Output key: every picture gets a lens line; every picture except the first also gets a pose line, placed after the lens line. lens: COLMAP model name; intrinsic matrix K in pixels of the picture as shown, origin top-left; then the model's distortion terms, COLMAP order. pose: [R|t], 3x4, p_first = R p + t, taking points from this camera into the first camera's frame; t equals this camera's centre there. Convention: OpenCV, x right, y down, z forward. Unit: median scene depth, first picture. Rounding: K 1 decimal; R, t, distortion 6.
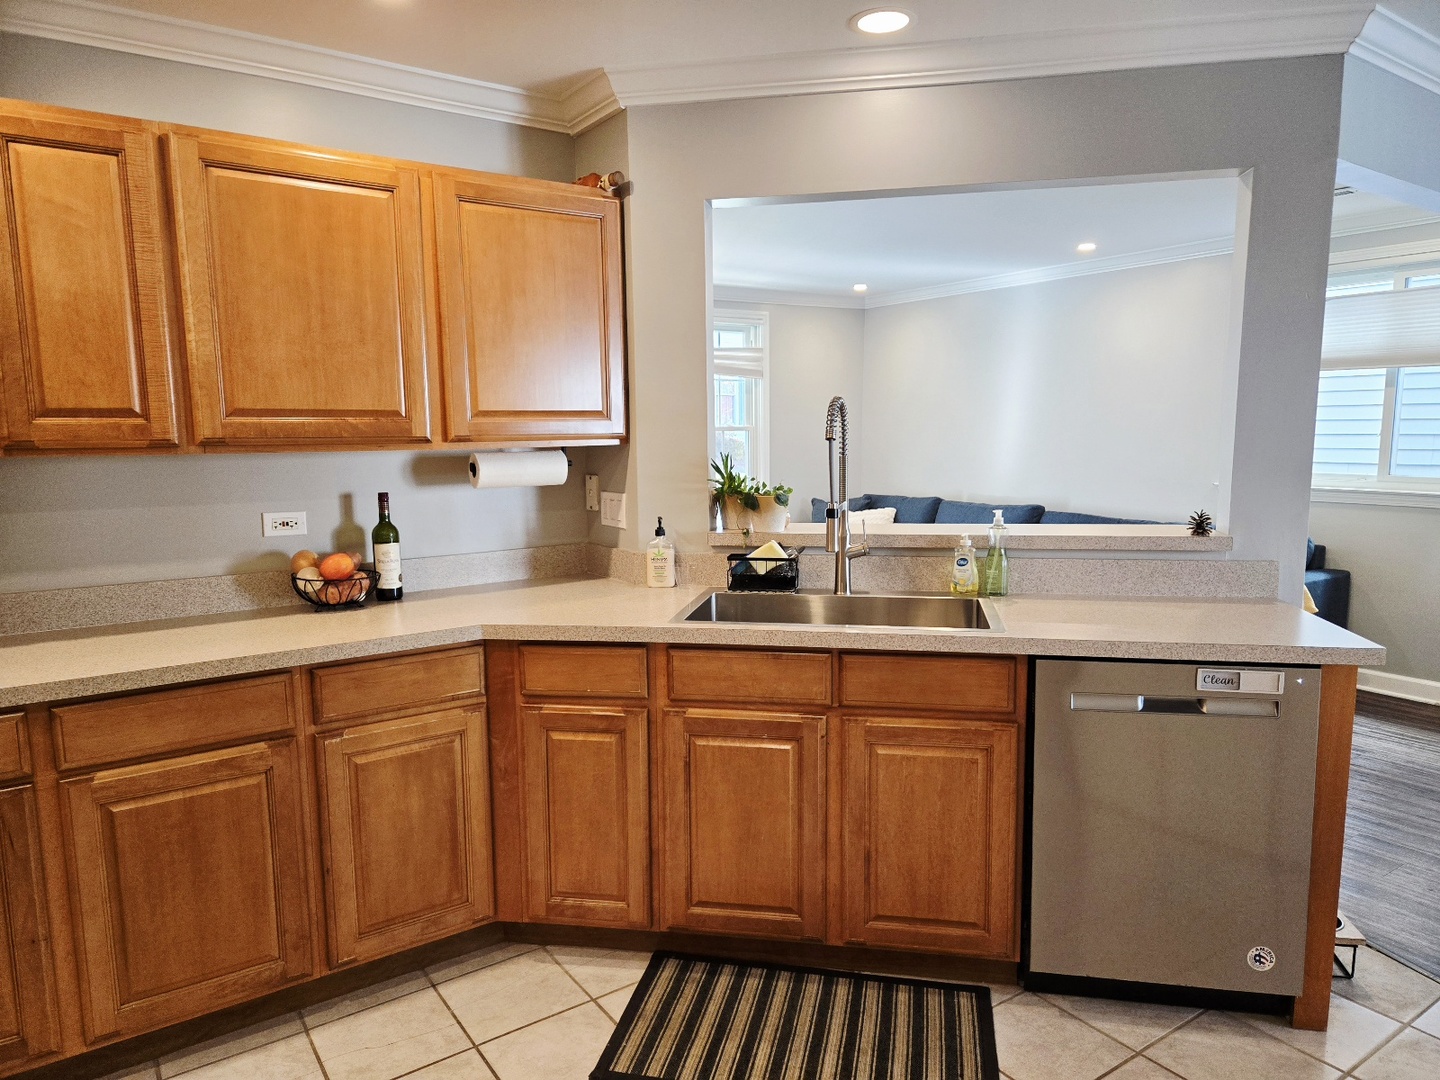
lens RADIAL K [[973.4, 0, 718.5], [0, 973.4, 548.2], [0, 0, 1]] dist [0.032502, -0.001315]
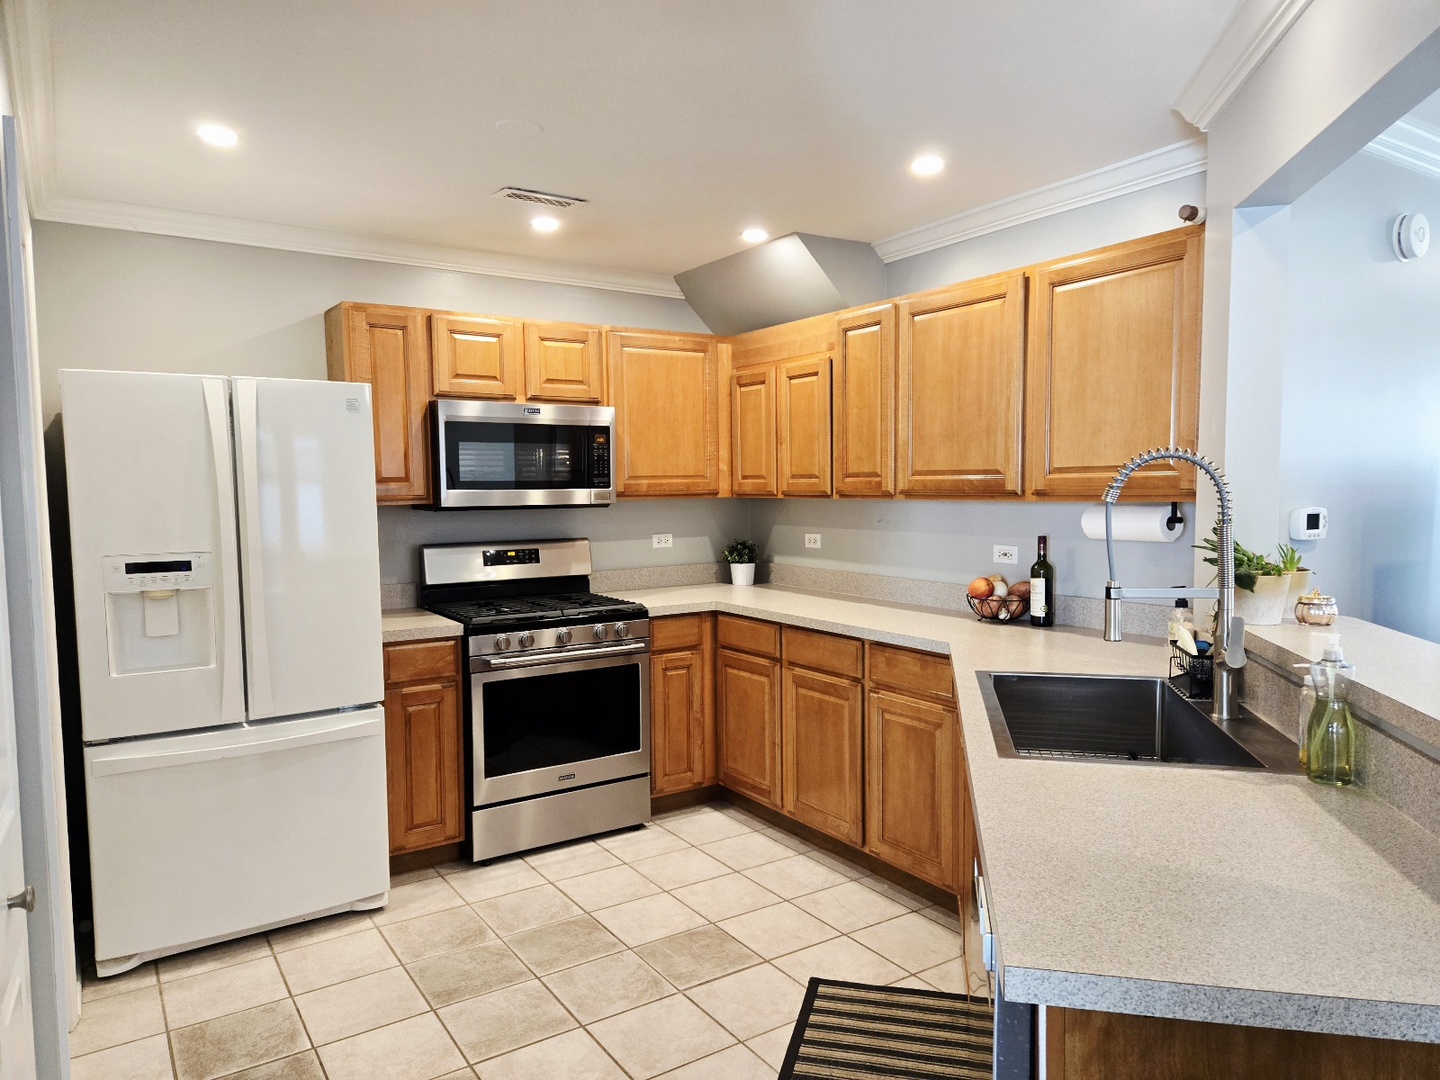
lens RADIAL K [[973.4, 0, 718.0], [0, 973.4, 540.6], [0, 0, 1]] dist [0.032502, -0.001315]
pose [[-0.053279, 0.065580, -0.996424, 1.018063], [-0.115317, 0.990761, 0.071373, -0.106236], [0.991899, 0.118708, -0.045224, 0.769899]]
